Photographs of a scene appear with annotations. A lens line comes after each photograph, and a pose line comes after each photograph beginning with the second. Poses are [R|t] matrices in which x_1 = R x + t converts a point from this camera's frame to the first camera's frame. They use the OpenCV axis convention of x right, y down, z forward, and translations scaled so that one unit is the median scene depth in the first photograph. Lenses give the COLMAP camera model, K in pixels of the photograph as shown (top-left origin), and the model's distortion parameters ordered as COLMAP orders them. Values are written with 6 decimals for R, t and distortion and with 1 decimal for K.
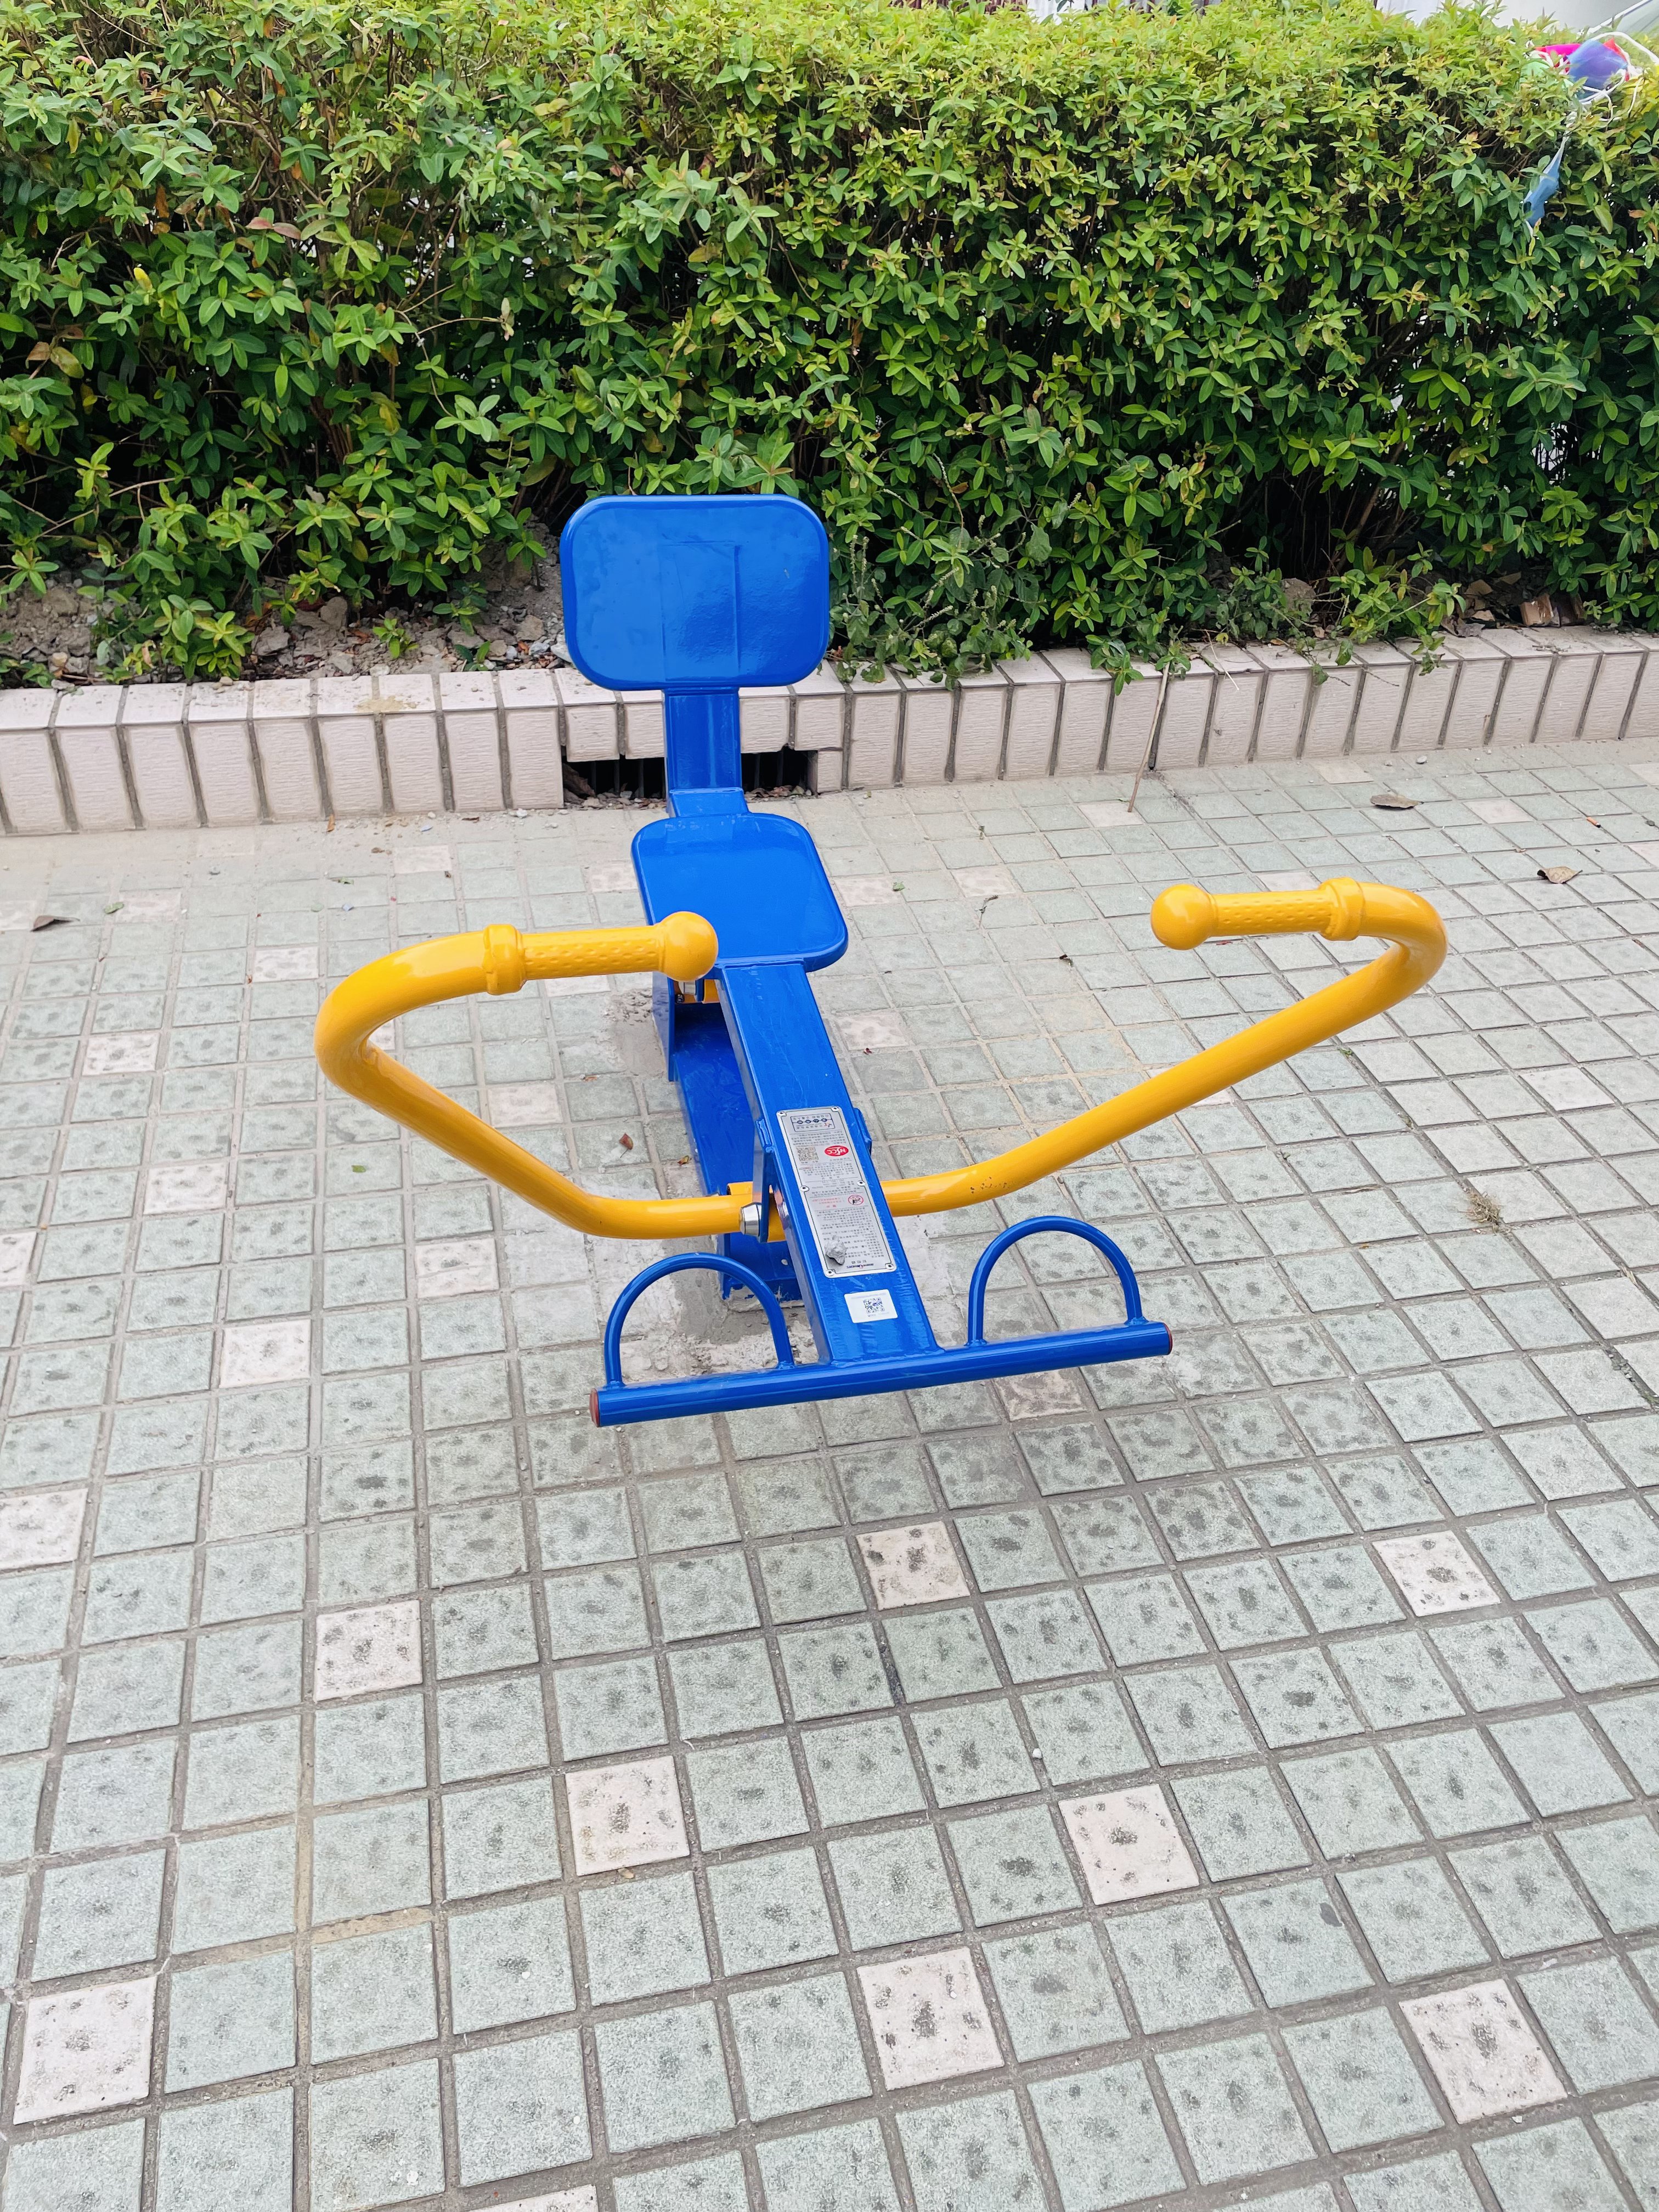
lens RADIAL K [[1661.8, 0, 824.2], [0, 1661.8, 1089.6], [0, 0, 1]] dist [0.015386, -0.008455]
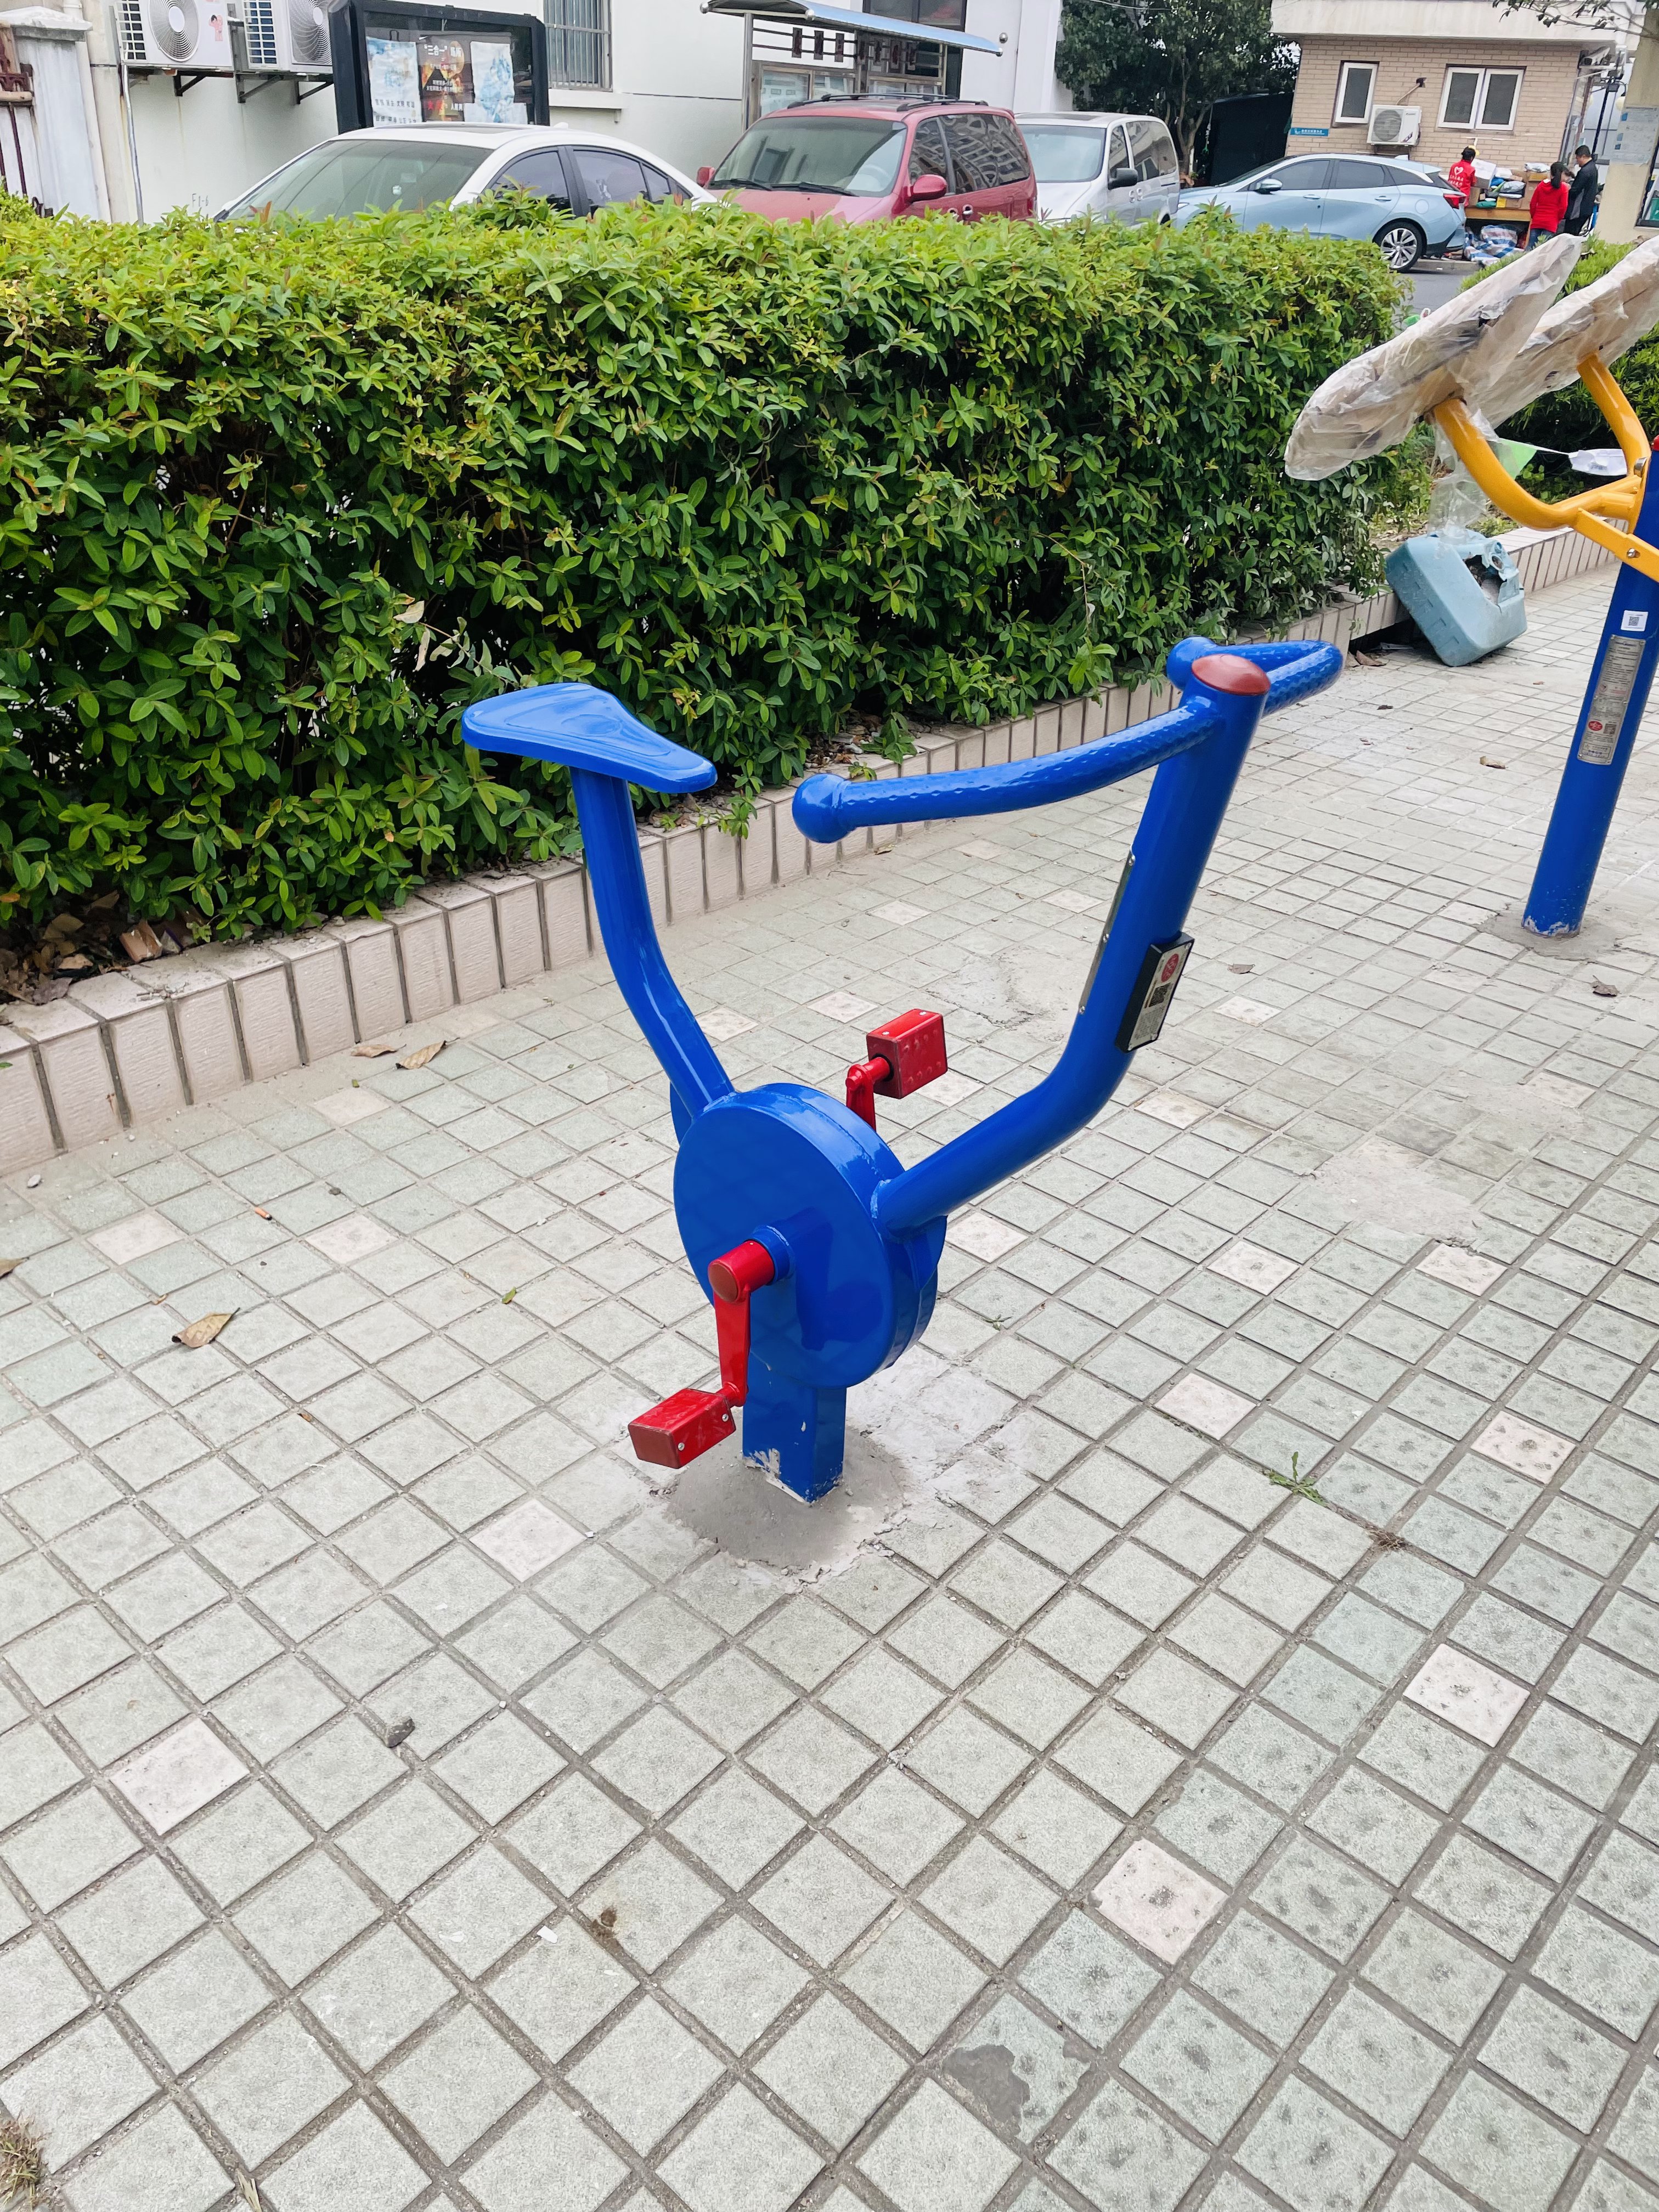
lens RADIAL K [[1661.8, 0, 811.5], [0, 1661.8, 1123.9], [0, 0, 1]] dist [0.015386, -0.008455]
pose [[0.823708, -0.295142, 0.484145, 0.301397], [0.326344, 0.945021, 0.020868, -0.129068], [-0.463686, 0.140809, 0.874739, 0.203107]]
